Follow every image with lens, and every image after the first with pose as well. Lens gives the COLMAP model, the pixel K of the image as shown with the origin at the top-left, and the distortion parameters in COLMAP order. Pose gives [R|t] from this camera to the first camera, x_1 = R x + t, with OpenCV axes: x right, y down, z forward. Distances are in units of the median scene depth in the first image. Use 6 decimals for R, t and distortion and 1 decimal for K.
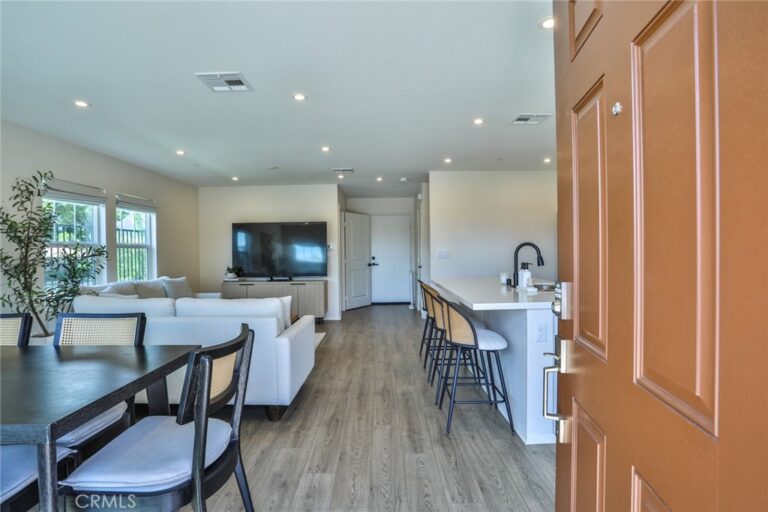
lens RADIAL K [[393.6, 0, 384.0], [0, 393.6, 256.0], [0, 0, 1]] dist [-0.092972, 0.047539]
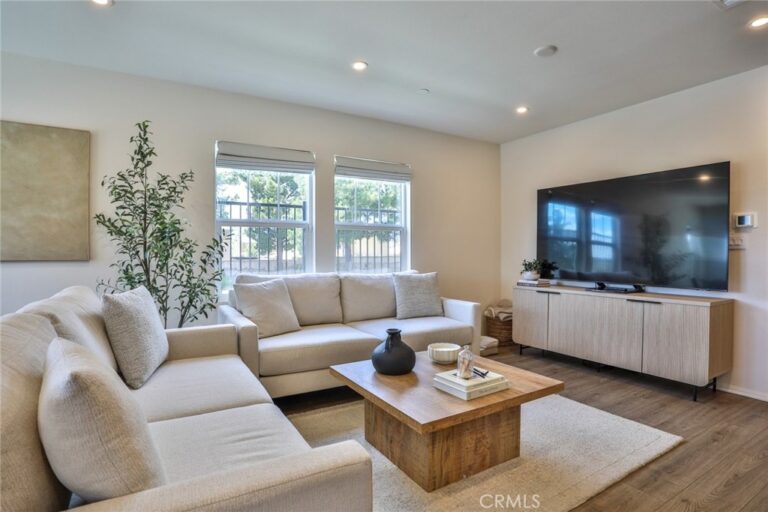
lens RADIAL K [[393.6, 0, 384.0], [0, 393.6, 256.0], [0, 0, 1]] dist [-0.092972, 0.047539]
pose [[0.504855, 0.024236, -0.862864, 0.021590], [-0.016677, 0.999693, 0.018321, 0.016720], [0.863043, 0.005141, 0.505104, 0.630972]]
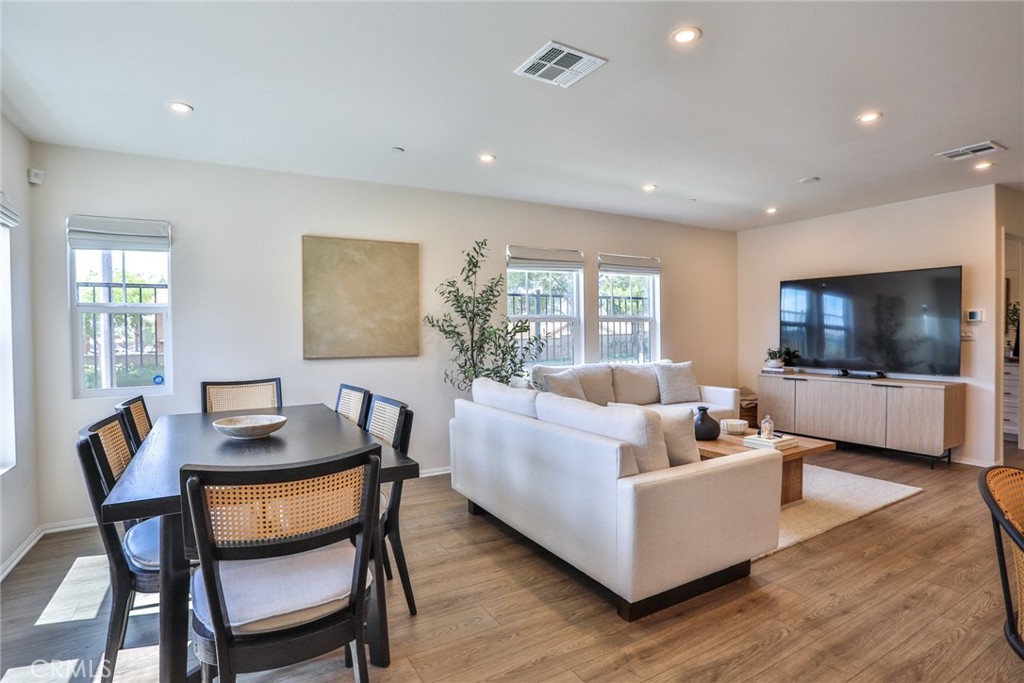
lens RADIAL K [[524.8, 0, 512.0], [0, 524.8, 341.5], [0, 0, 1]] dist [-0.092972, 0.047539]
pose [[0.496935, 0.027408, -0.867355, 0.161636], [-0.006832, 0.999594, 0.027673, -0.007433], [0.867761, -0.007826, 0.496920, 0.257894]]
